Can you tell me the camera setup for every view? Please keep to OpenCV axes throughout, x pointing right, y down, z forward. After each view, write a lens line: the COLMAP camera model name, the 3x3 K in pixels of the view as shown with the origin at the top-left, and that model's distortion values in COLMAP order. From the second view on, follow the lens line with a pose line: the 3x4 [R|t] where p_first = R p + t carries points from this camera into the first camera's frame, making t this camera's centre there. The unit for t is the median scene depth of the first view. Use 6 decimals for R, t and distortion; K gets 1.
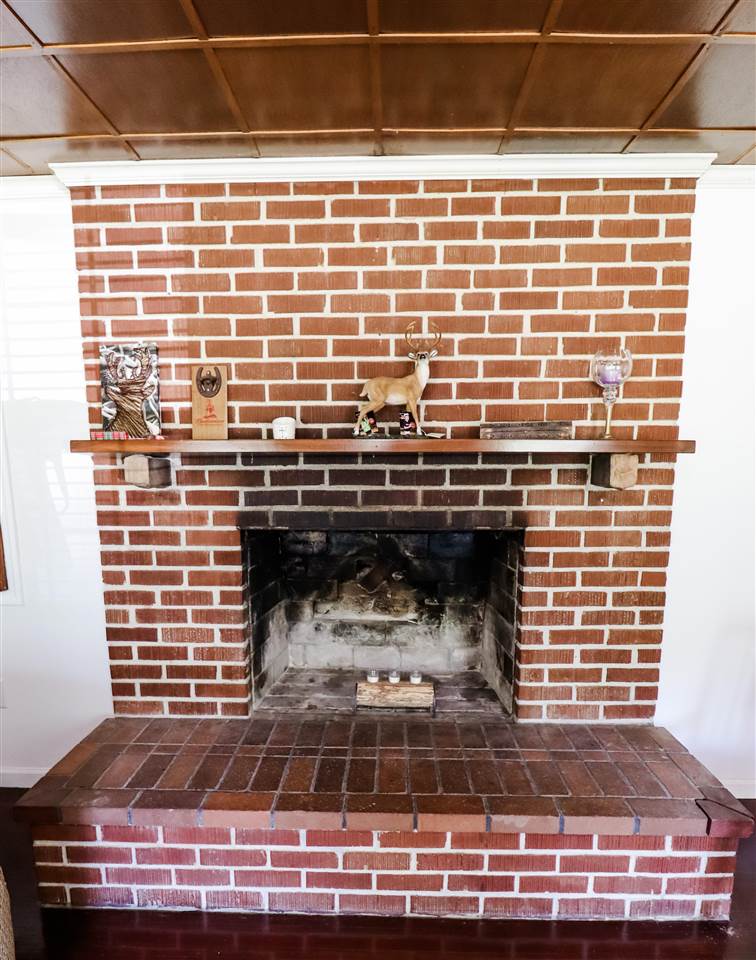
lens RADIAL K [[562.6, 0, 380.4], [0, 562.6, 560.0], [0, 0, 1]] dist [-0.005181, -0.001305]
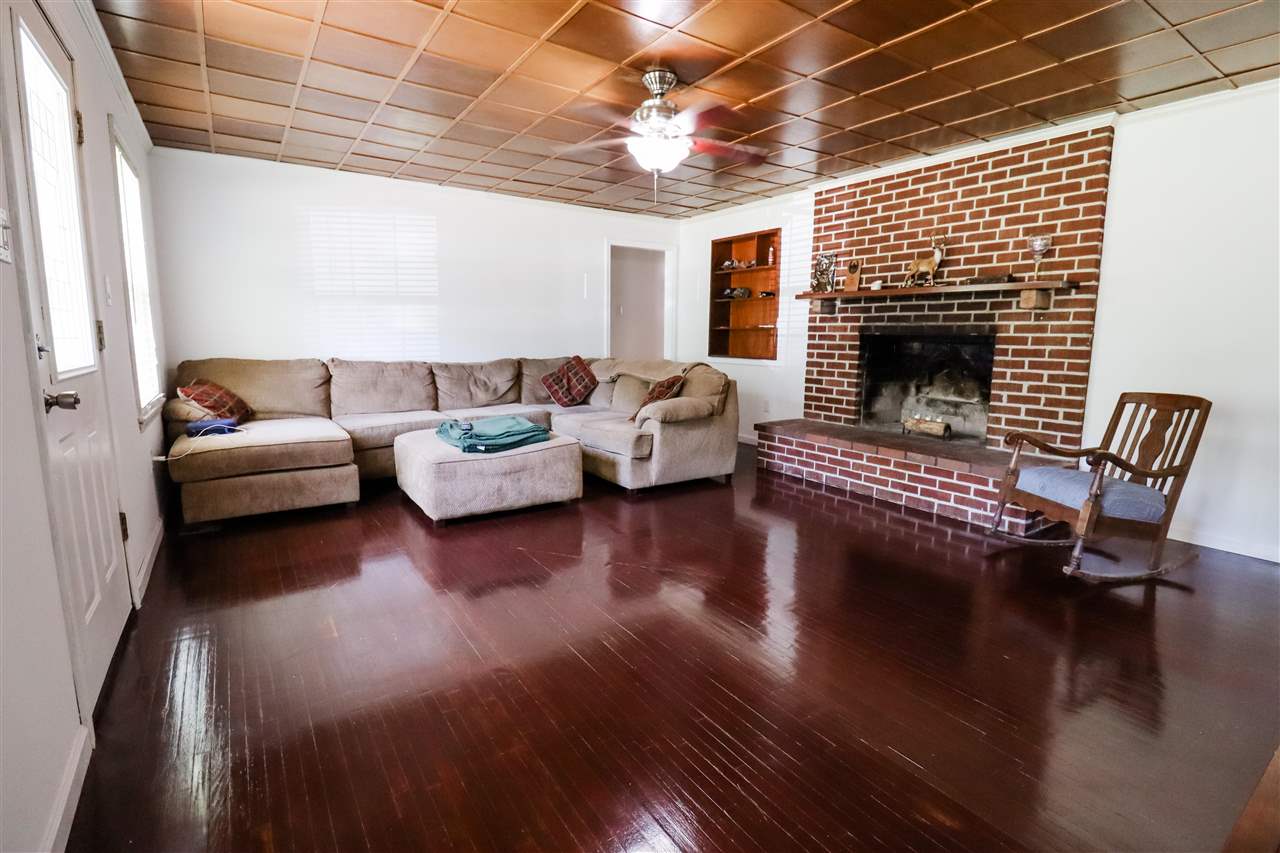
lens RADIAL K [[599.9, 0, 643.4], [0, 599.9, 421.6], [0, 0, 1]] dist [-0.017655, -0.004707]
pose [[0.578025, 0.125684, -0.806282, 1.209670], [-0.149195, 0.987690, 0.047004, 0.305451], [0.802264, 0.093124, 0.589661, -1.023208]]
